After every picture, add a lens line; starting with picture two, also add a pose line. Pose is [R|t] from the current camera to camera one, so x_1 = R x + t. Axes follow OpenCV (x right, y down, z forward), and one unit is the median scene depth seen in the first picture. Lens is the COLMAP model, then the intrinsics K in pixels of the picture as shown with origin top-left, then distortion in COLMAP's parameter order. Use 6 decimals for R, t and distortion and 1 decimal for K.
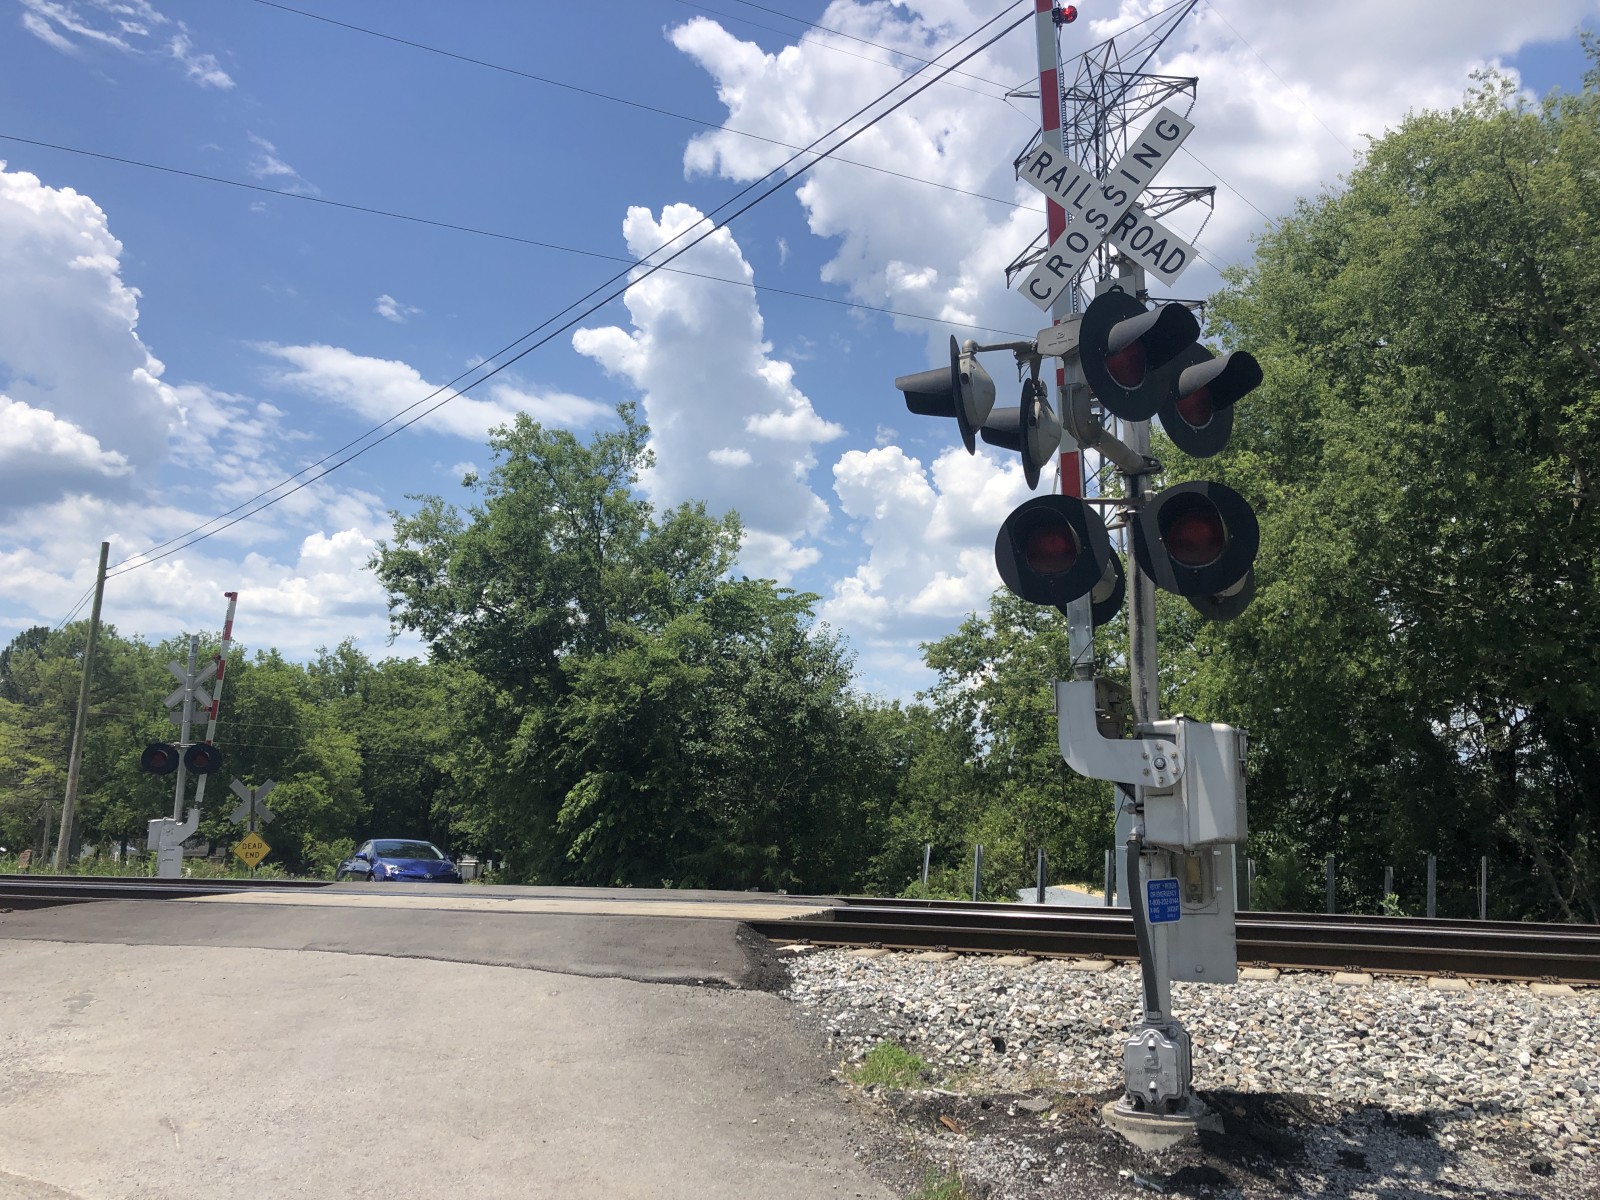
lens RADIAL K [[1304.1, 0, 820.3], [0, 1304.1, 574.8], [0, 0, 1]] dist [0.022568, 0.011030]
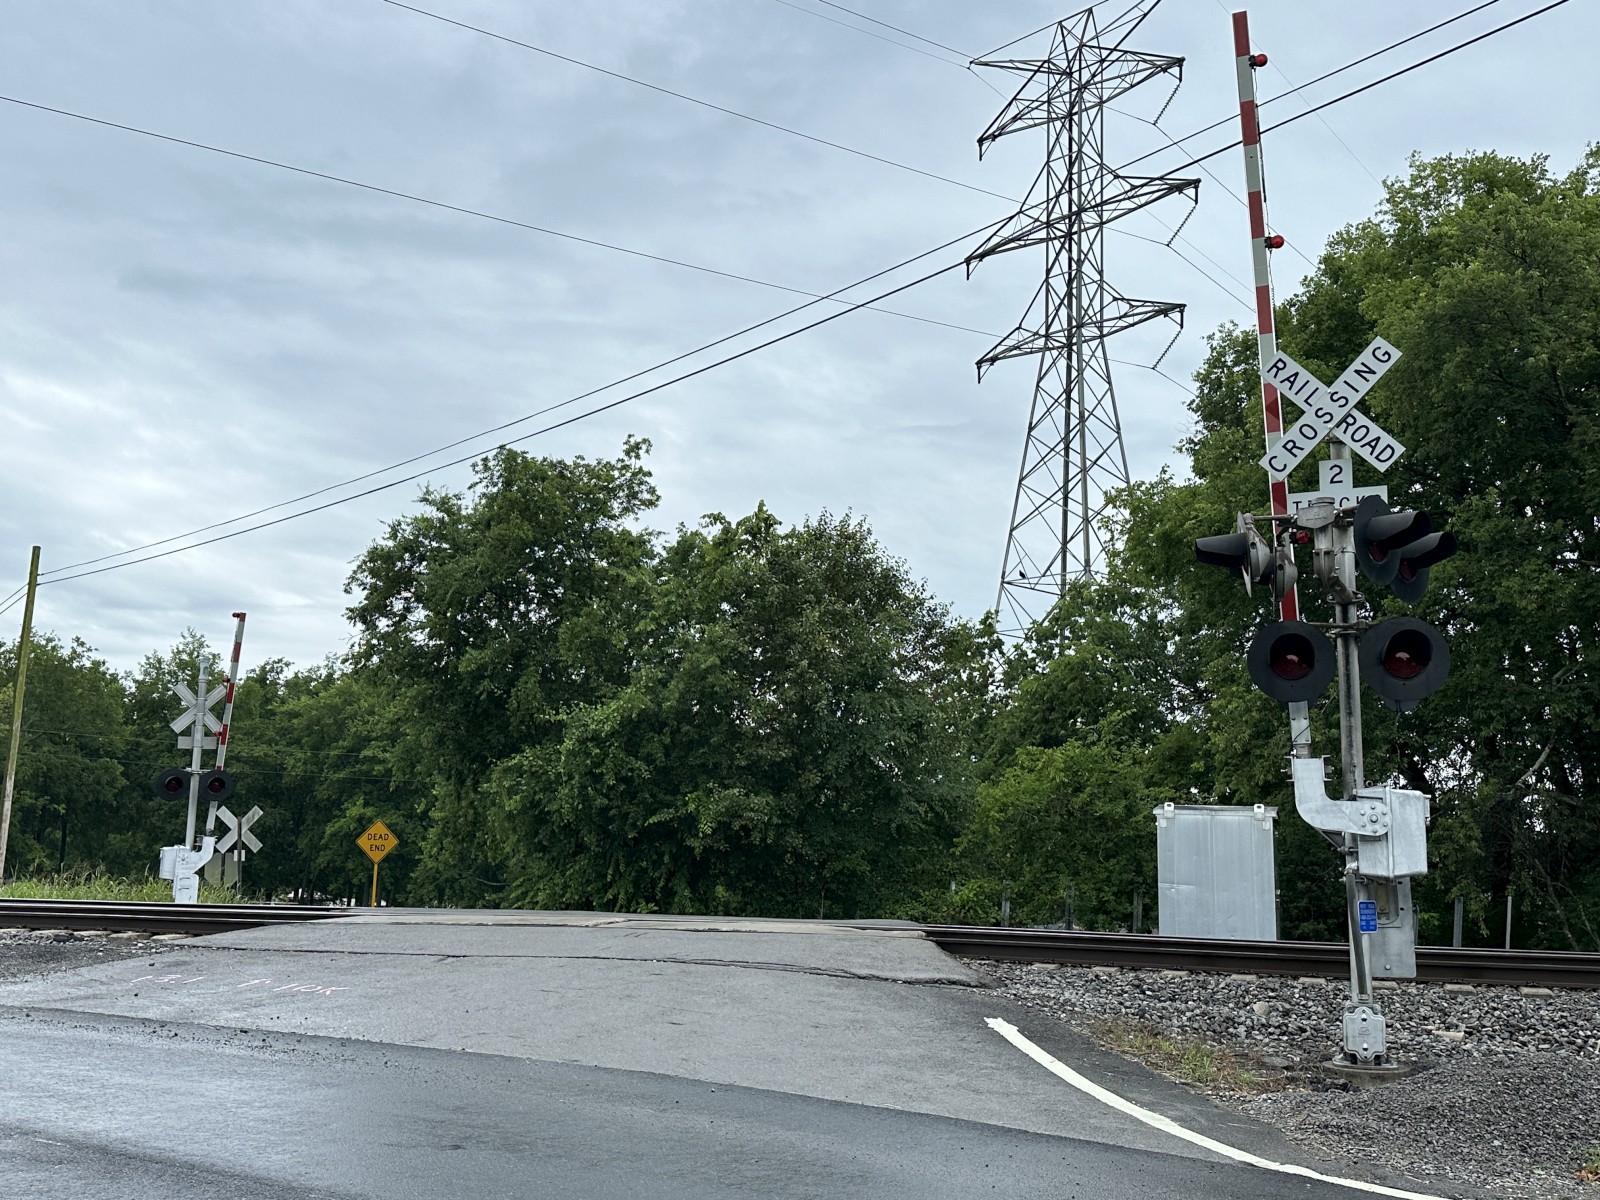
lens RADIAL K [[1515.0, 0, 771.5], [0, 1515.0, 597.9], [0, 0, 1]] dist [0.120041, -0.199199]
pose [[0.998133, 0.023197, 0.056505, -0.215365], [-0.024127, 0.999584, 0.015827, -0.045850], [-0.056115, -0.017161, 0.998277, -0.269852]]
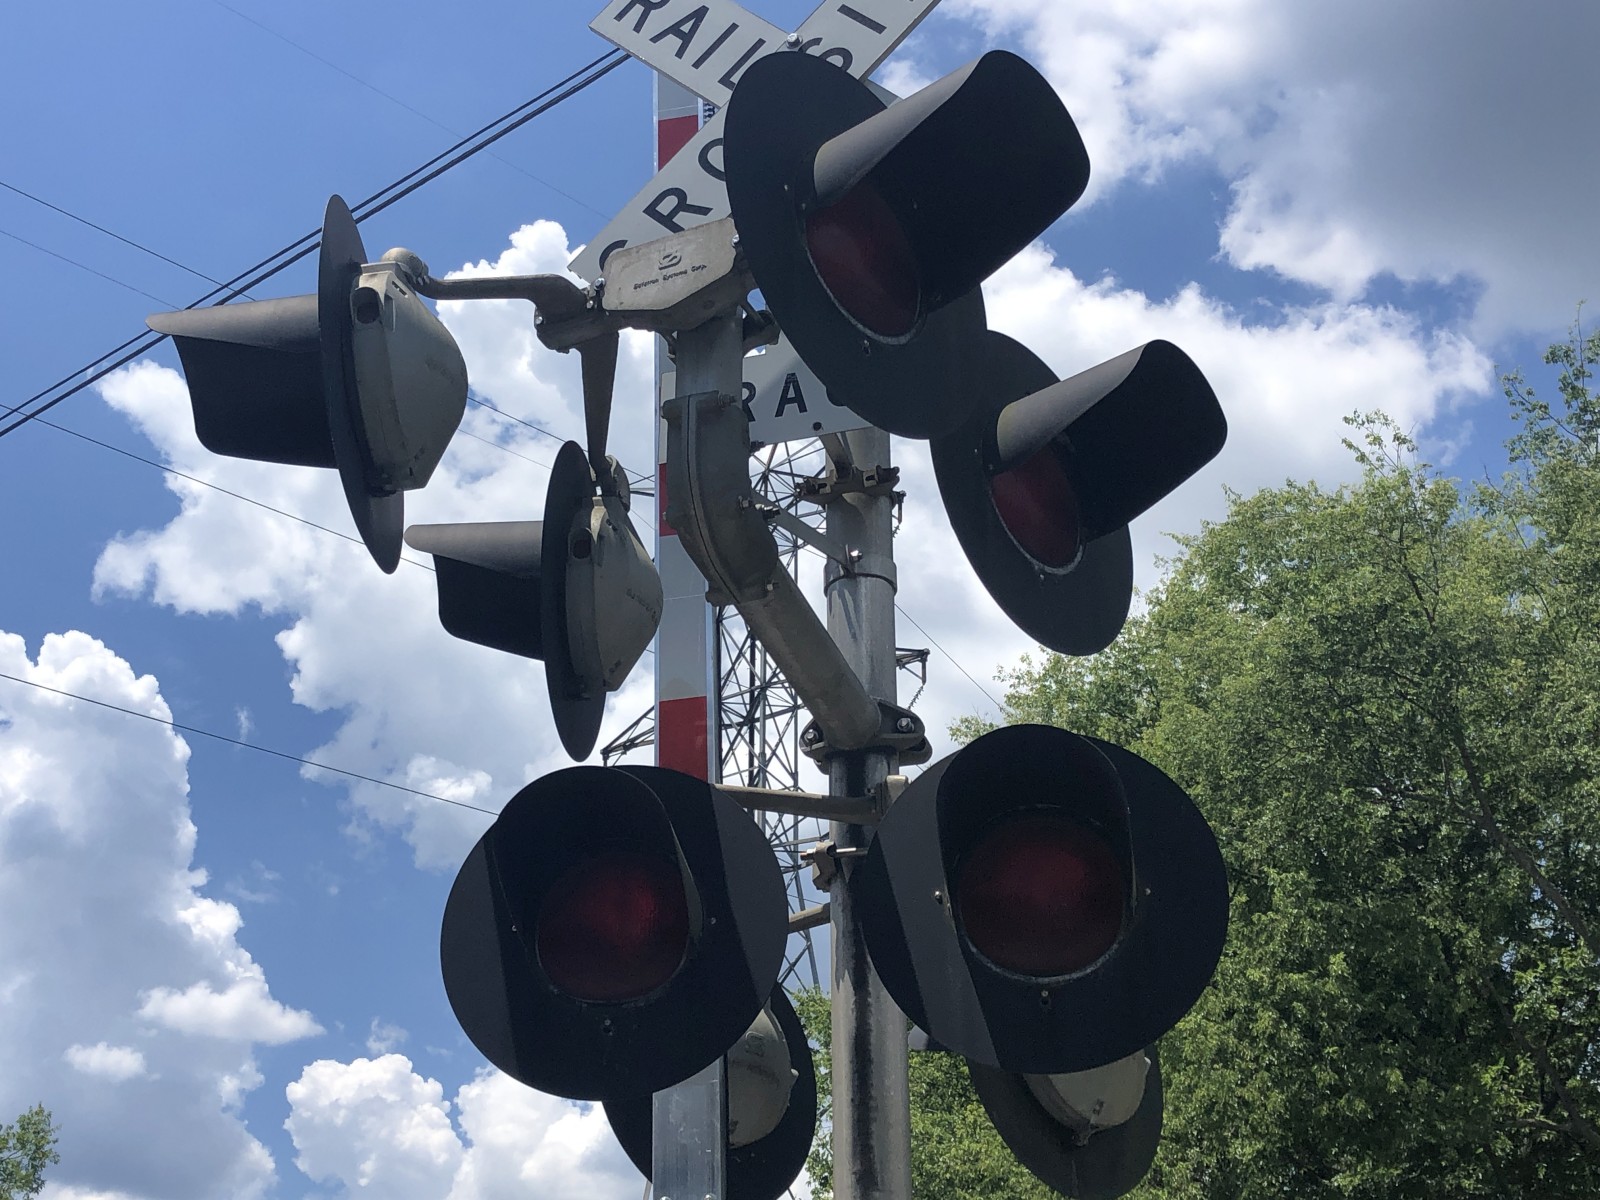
lens RADIAL K [[2088.0, 0, 797.2], [0, 2088.0, 575.5], [0, 0, 1]] dist [0.164377, -0.559051]
pose [[0.970174, 0.107552, 0.217245, 0.046241], [-0.031363, 0.944345, -0.327459, 0.031783], [-0.240373, 0.310879, 0.919552, 0.224136]]
